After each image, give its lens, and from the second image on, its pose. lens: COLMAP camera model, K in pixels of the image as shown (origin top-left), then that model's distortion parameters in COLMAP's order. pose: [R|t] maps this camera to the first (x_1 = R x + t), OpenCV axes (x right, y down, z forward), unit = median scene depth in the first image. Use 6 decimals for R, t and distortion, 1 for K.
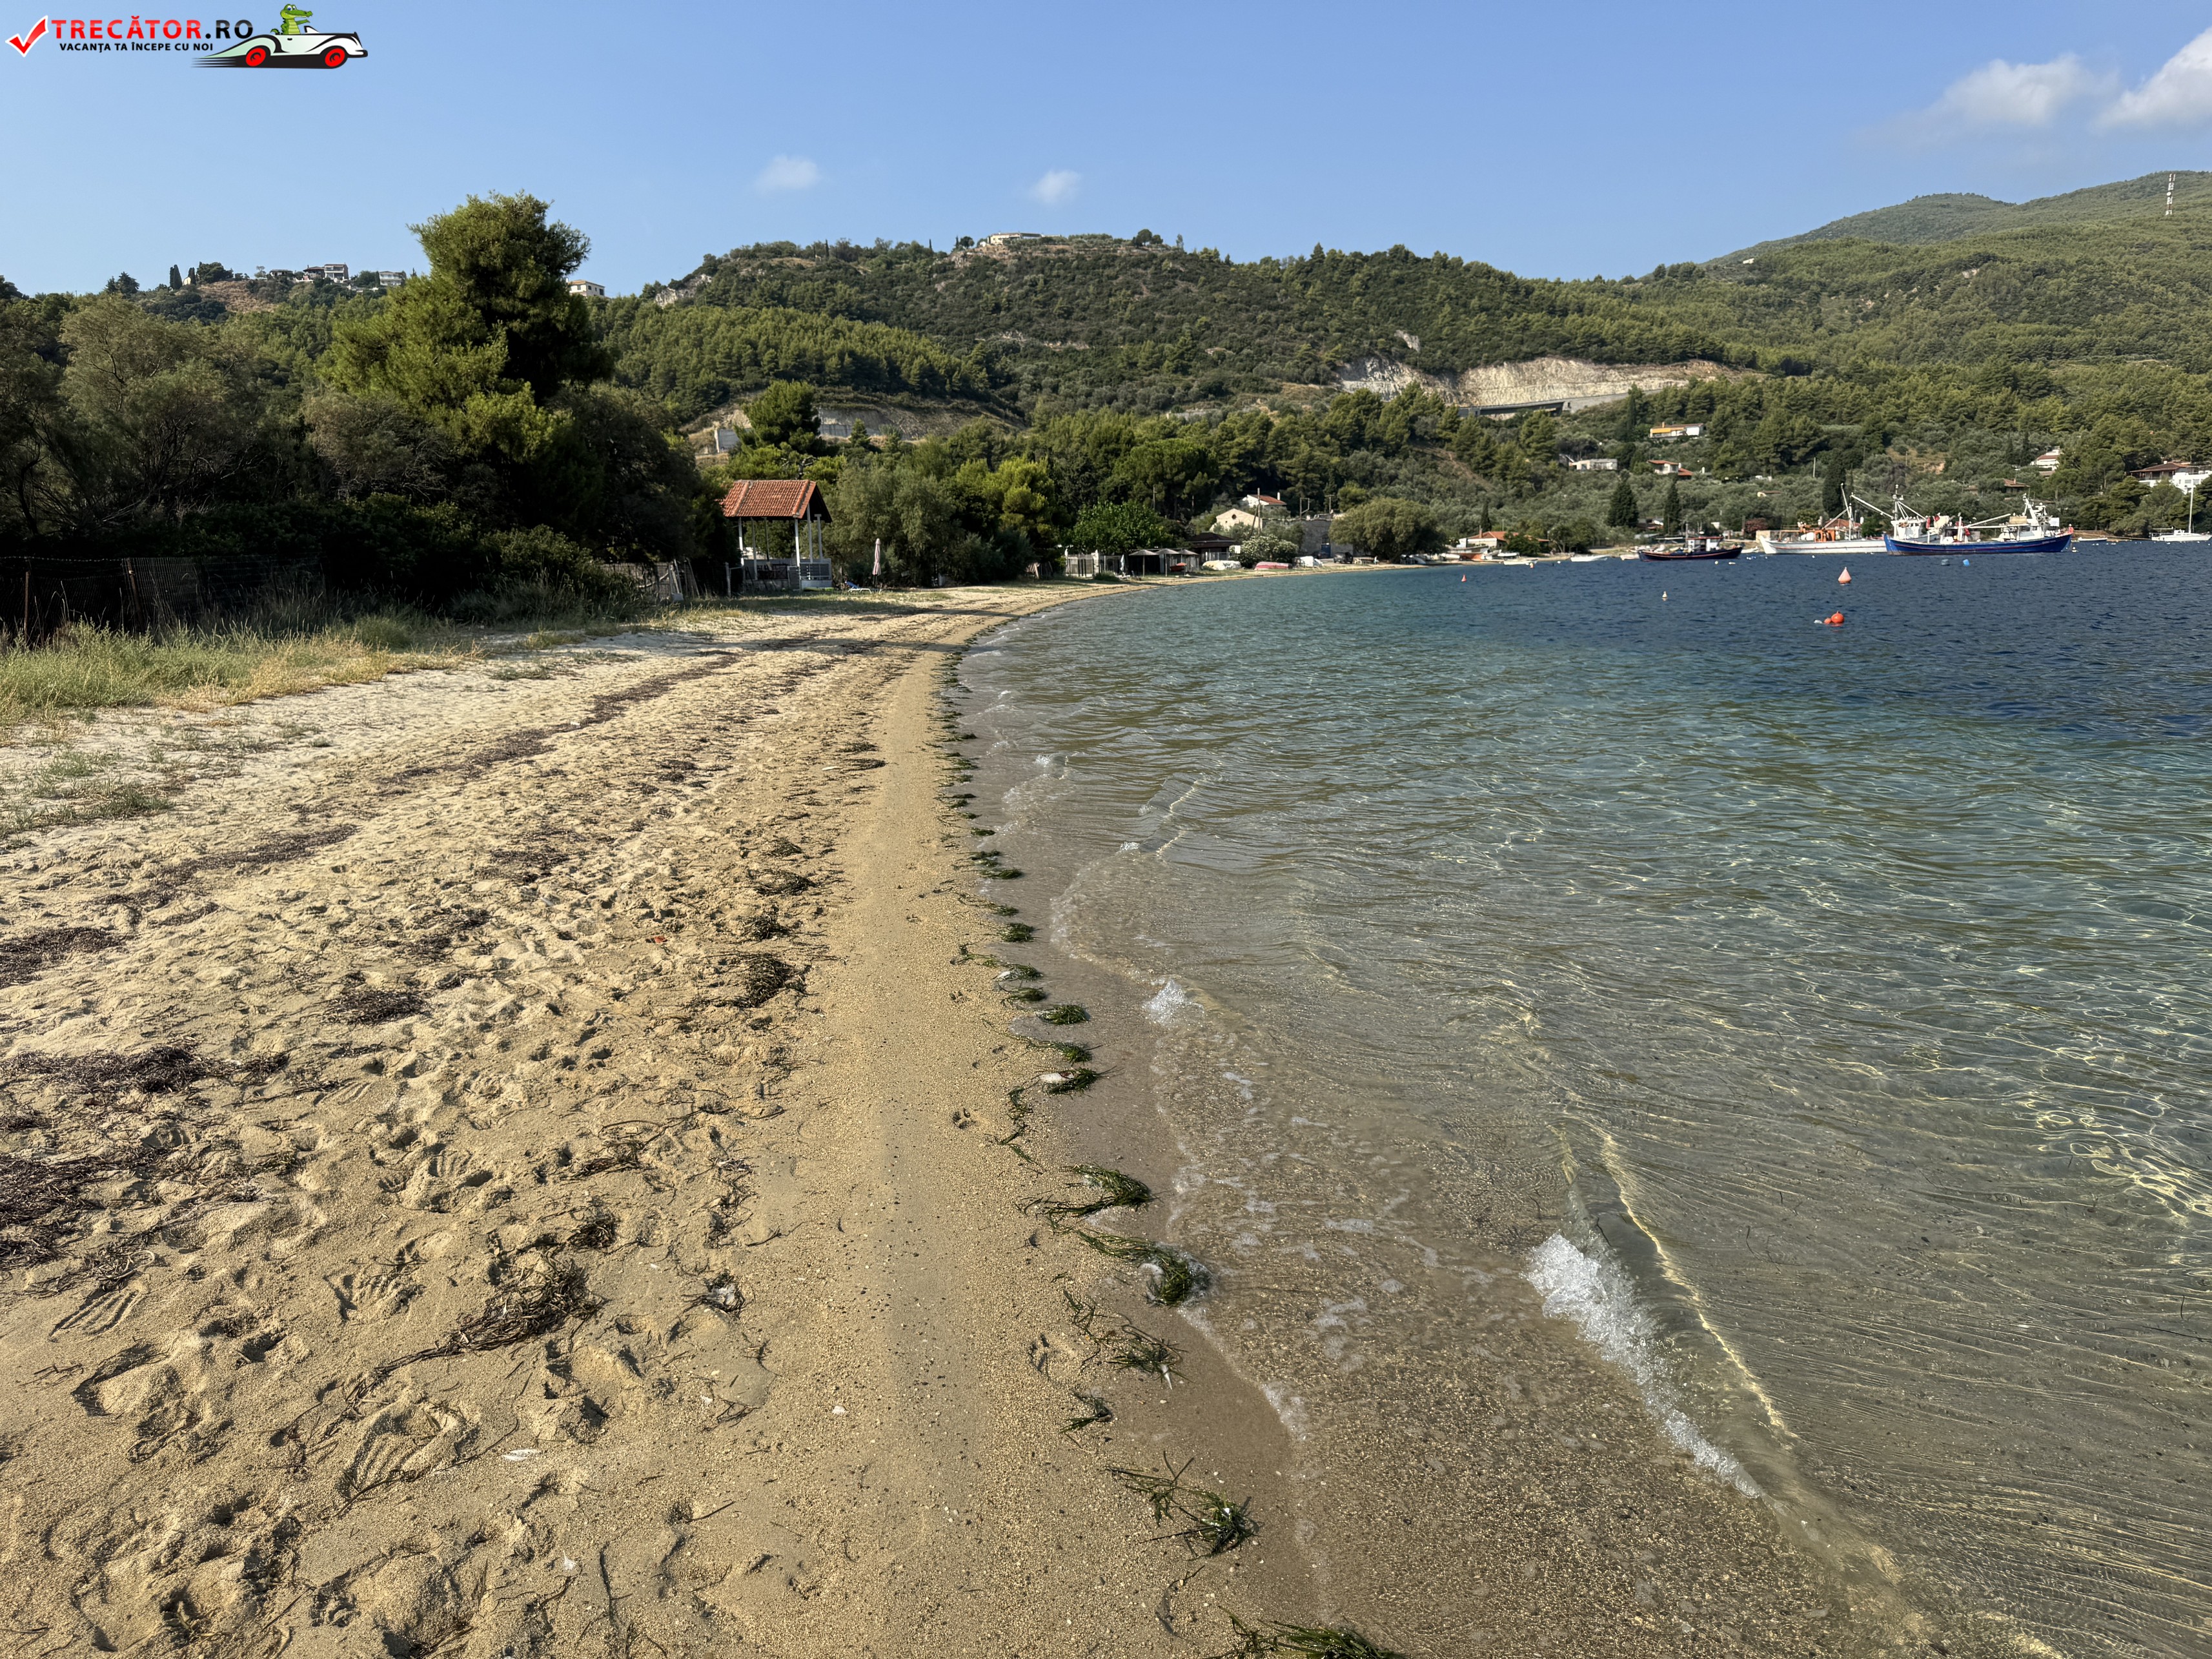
lens RADIAL K [[1569.1, 0, 1096.8], [0, 1569.1, 835.9], [0, 0, 1]] dist [0.188644, -0.418321]
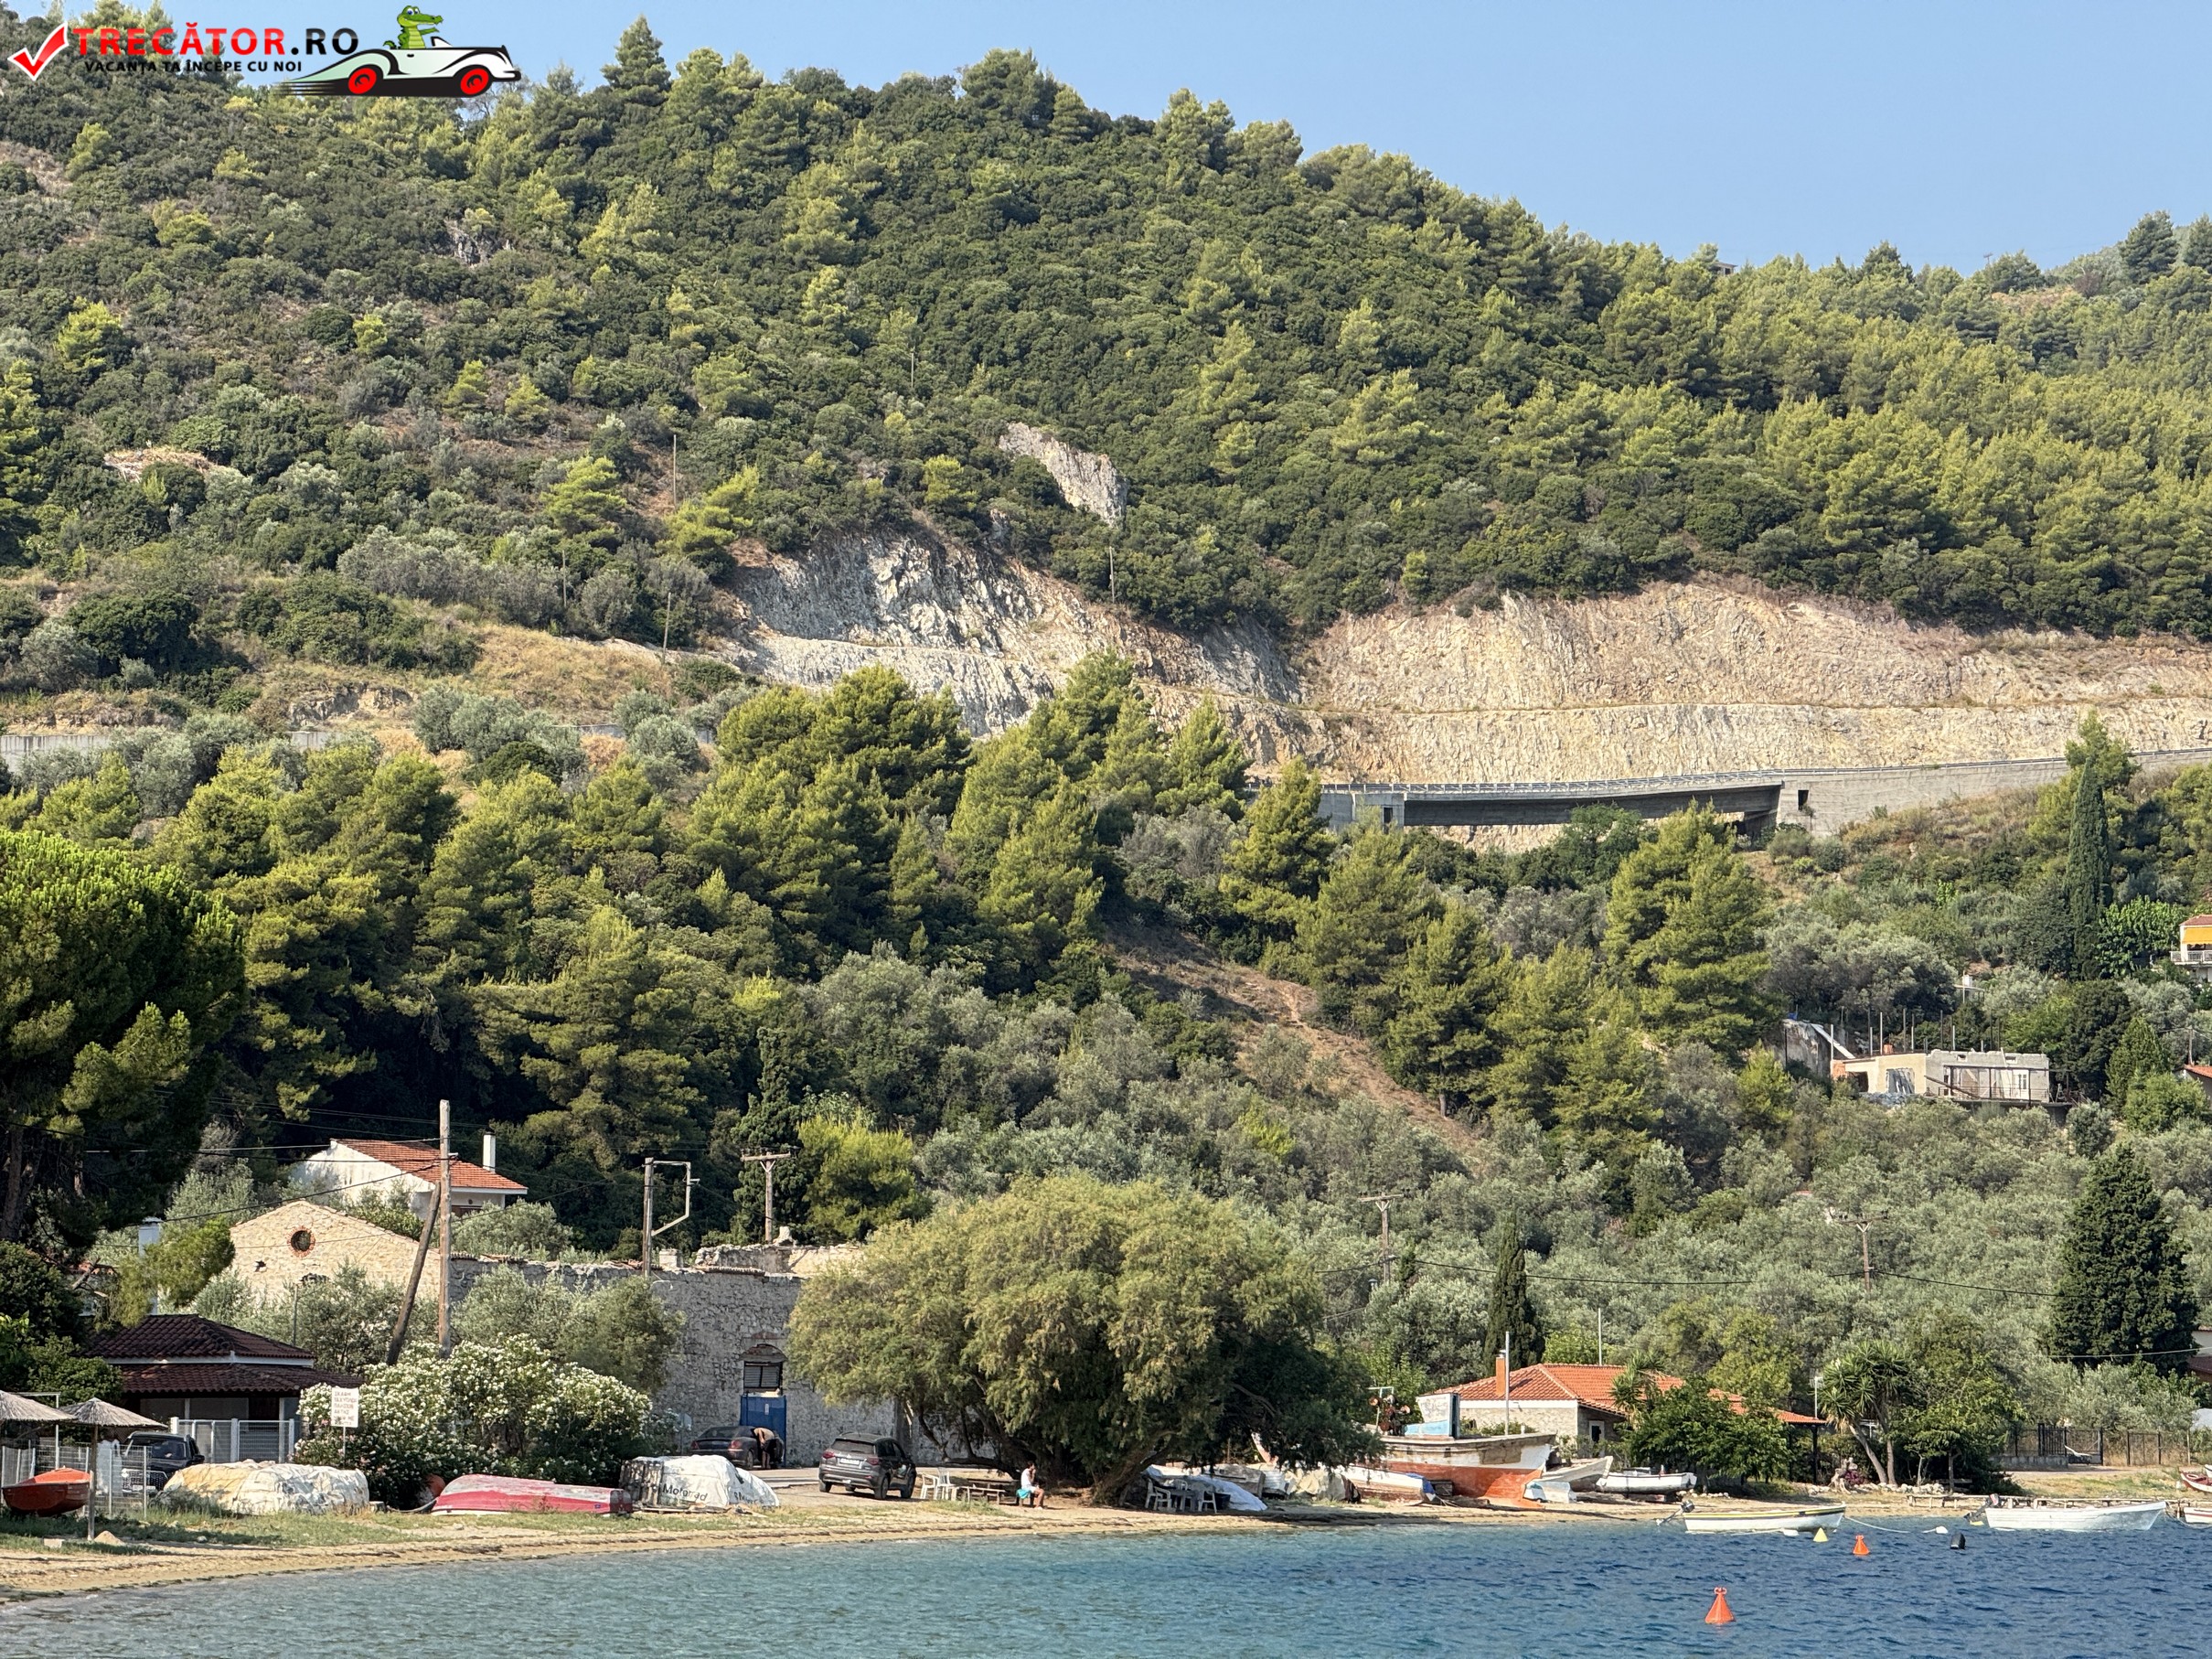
lens RADIAL K [[7835.3, 0, 1061.4], [0, 7835.3, 830.6], [0, 0, 1]] dist [0.244015, 0.360724]
pose [[0.980539, 0.043030, 0.191550, -0.003616], [0.006285, 0.968305, -0.249693, -0.004720], [-0.196223, 0.246038, 0.949190, 0.027039]]
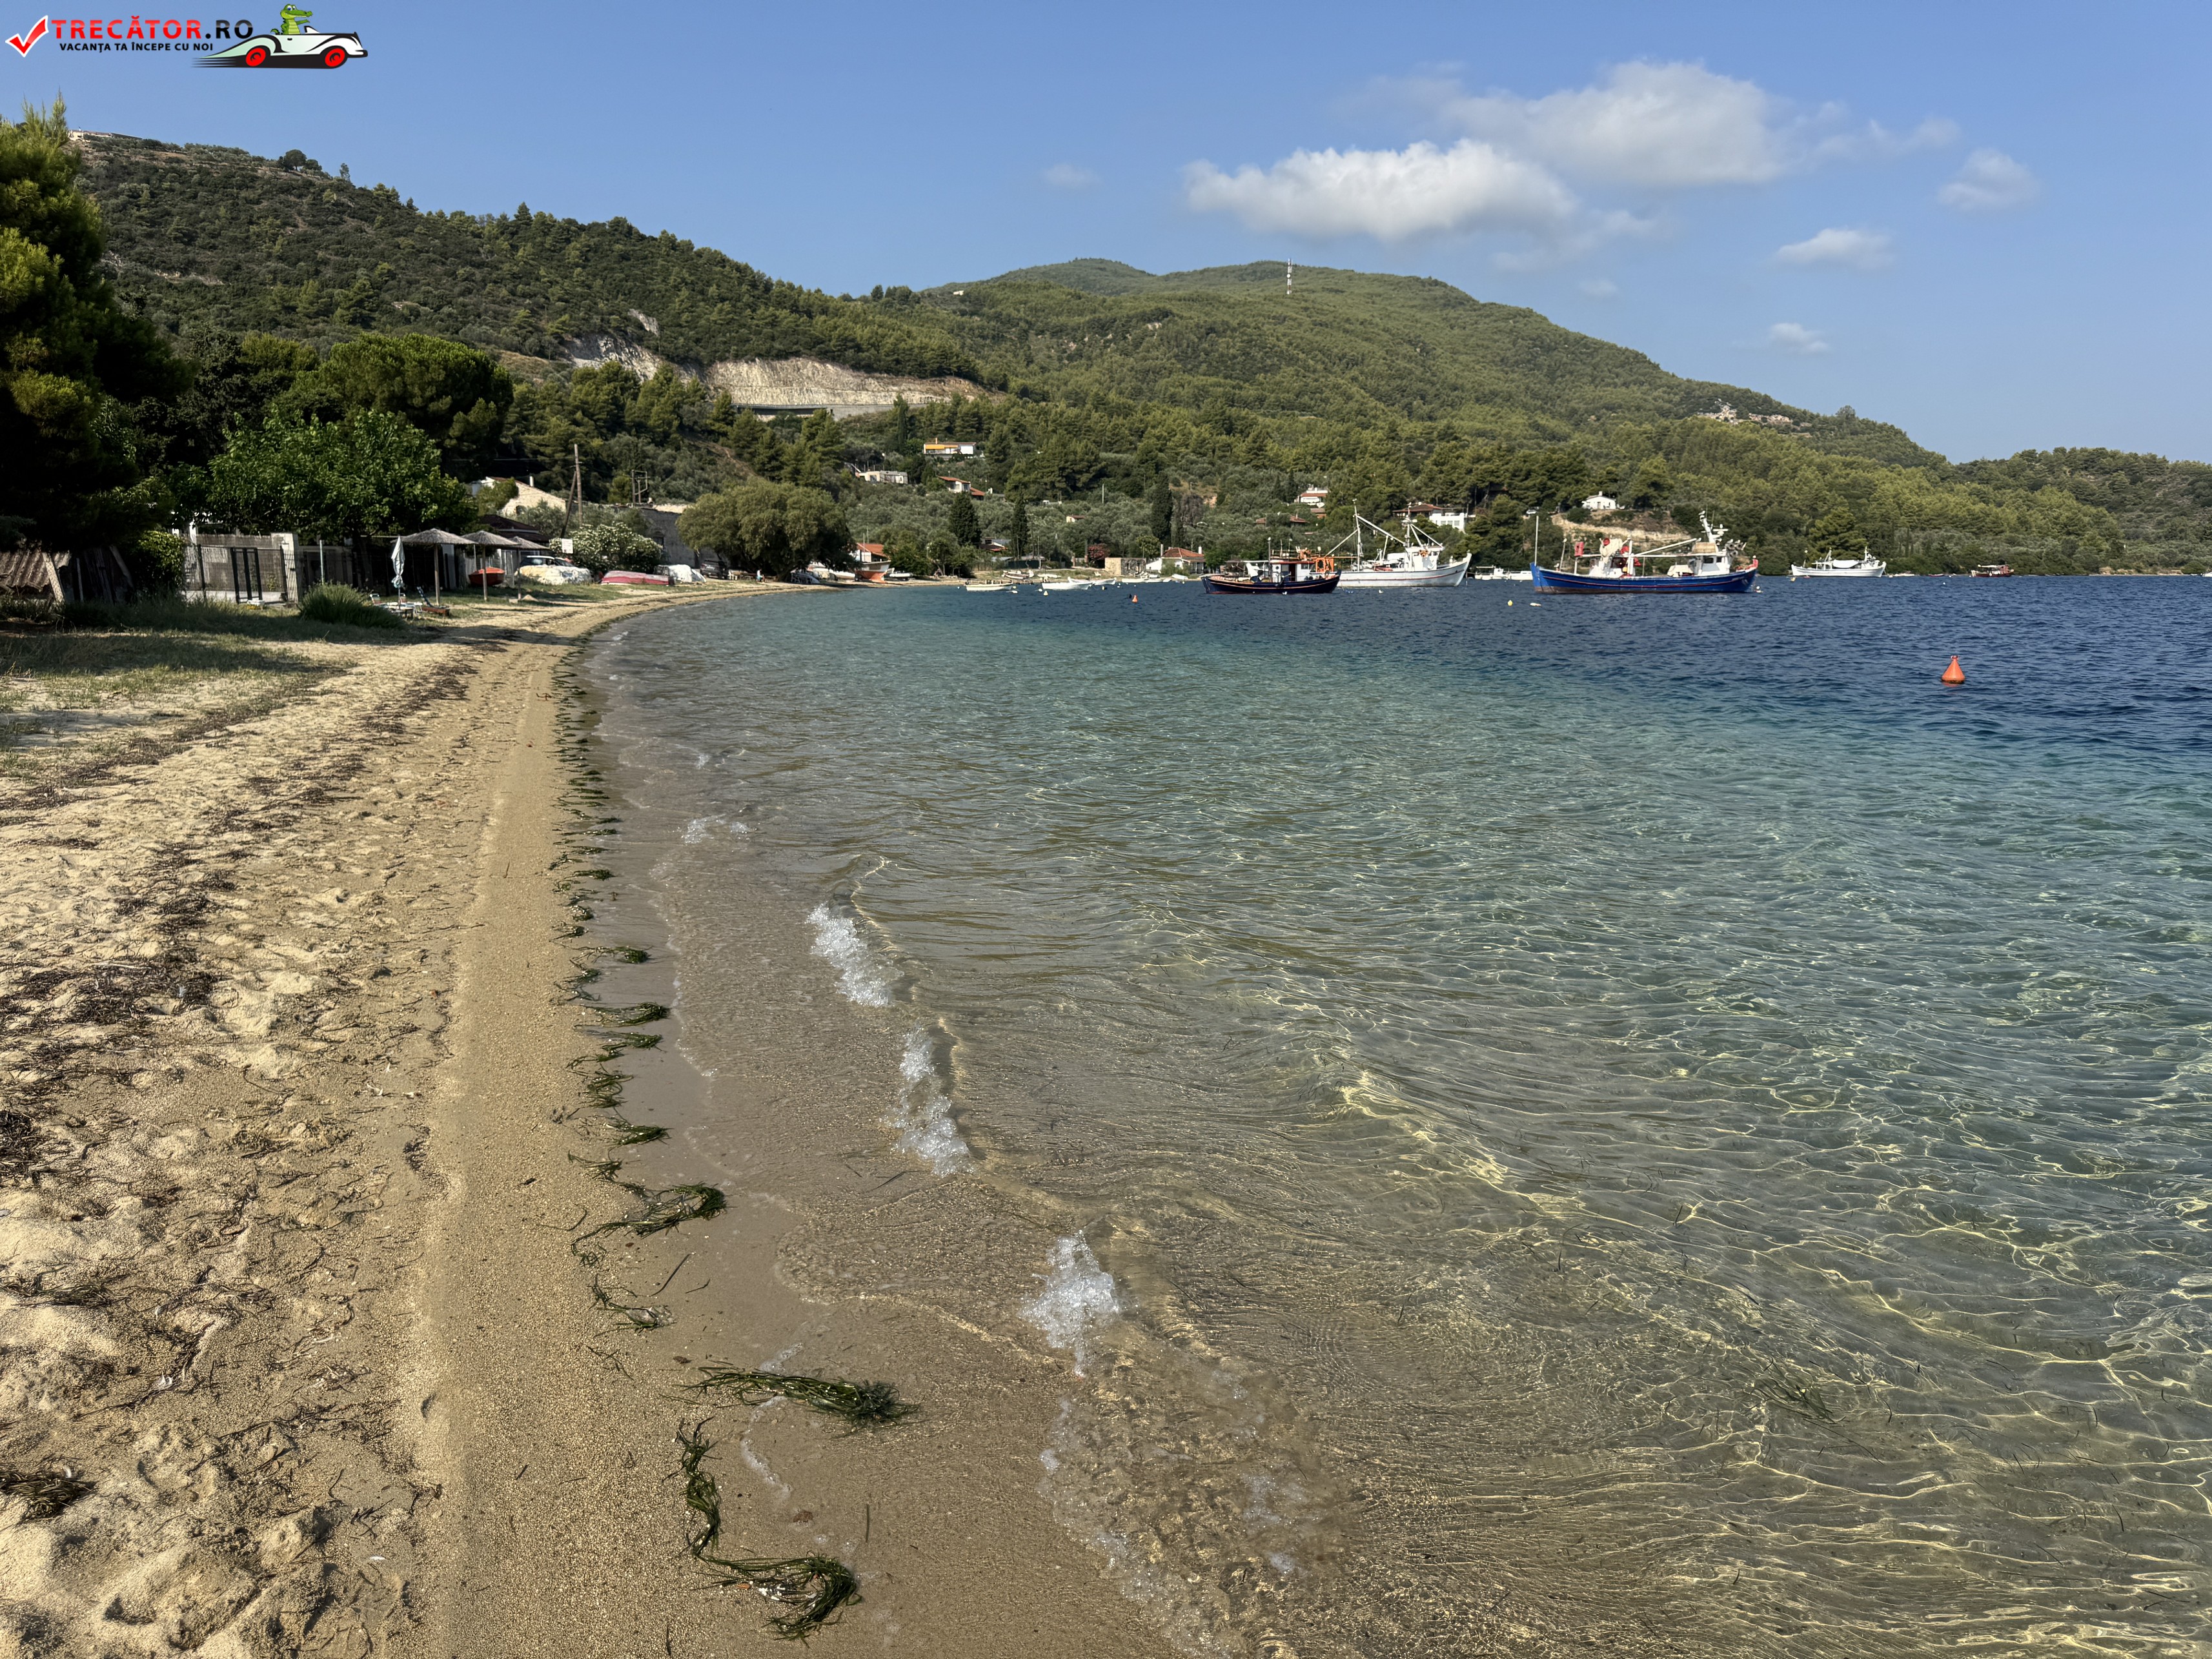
lens RADIAL K [[1574.2, 0, 1105.1], [0, 1574.2, 855.0], [0, 0, 1]] dist [-0.007736, 0.003757]
pose [[0.880167, -0.051527, 0.471859, -0.002413], [0.050057, 0.998623, 0.015677, -0.028266], [-0.472017, 0.009821, 0.881535, 0.164459]]
